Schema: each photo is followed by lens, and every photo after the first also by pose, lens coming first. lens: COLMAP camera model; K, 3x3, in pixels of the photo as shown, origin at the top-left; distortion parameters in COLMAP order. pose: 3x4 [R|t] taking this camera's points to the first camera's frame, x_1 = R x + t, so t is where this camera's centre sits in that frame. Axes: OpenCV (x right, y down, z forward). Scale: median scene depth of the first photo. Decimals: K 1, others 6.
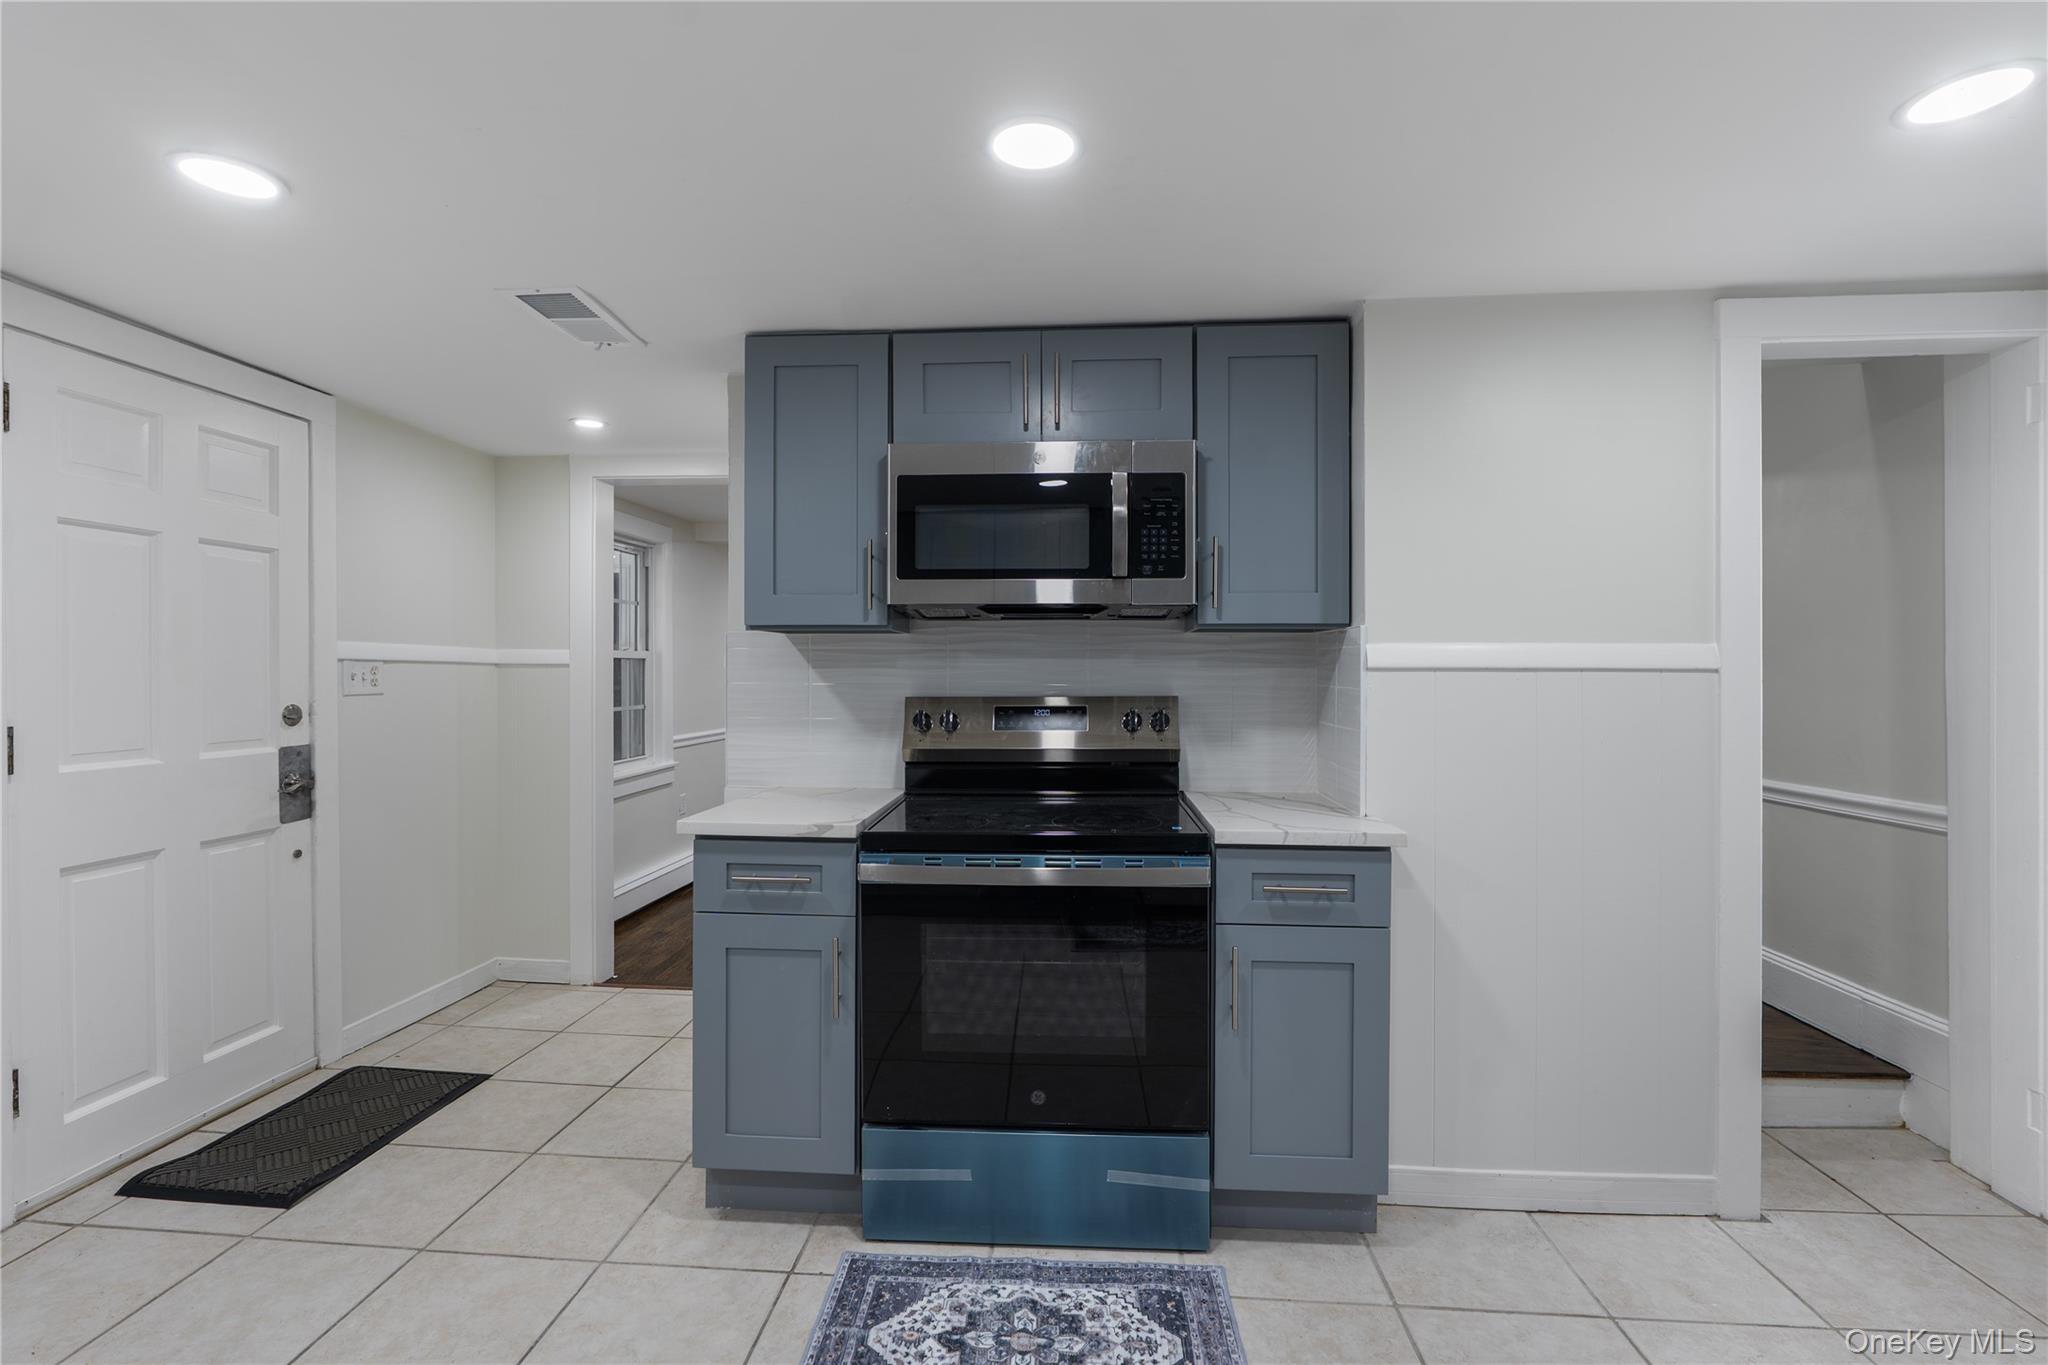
lens RADIAL K [[935.4, 0, 1017.2], [0, 935.4, 668.0], [0, 0, 1]] dist [-0.011449, 0.001507]
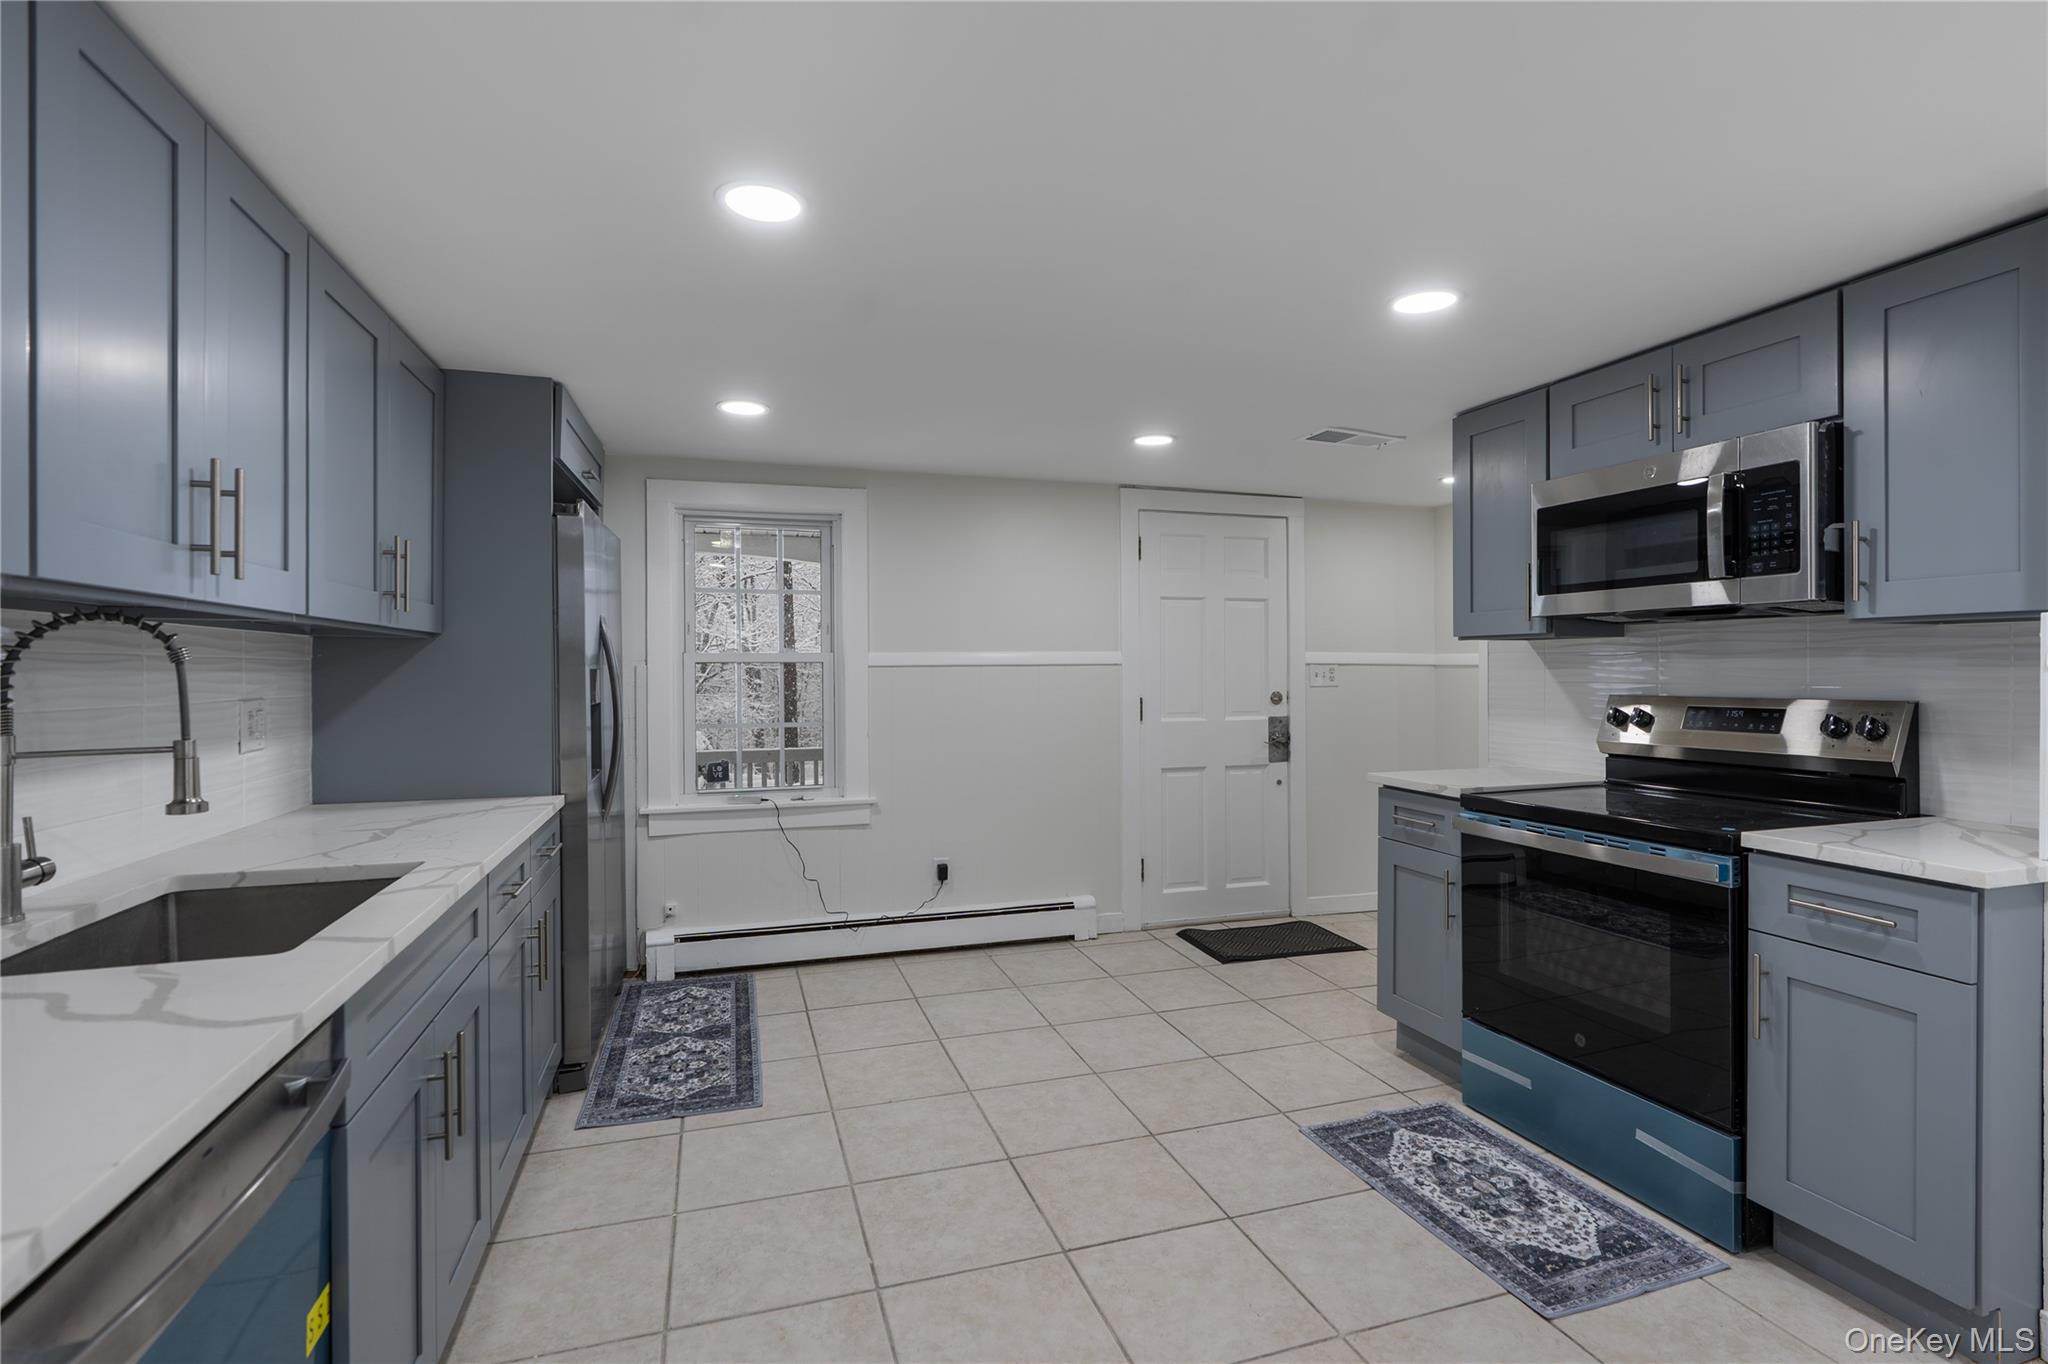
lens RADIAL K [[935.4, 0, 1031.9], [0, 935.4, 677.4], [0, 0, 1]] dist [-0.011449, 0.001507]
pose [[0.392834, 0.006766, -0.919585, 0.730053], [0.003693, 0.999953, 0.008935, -0.002758], [0.919602, -0.006906, 0.392790, -0.069534]]
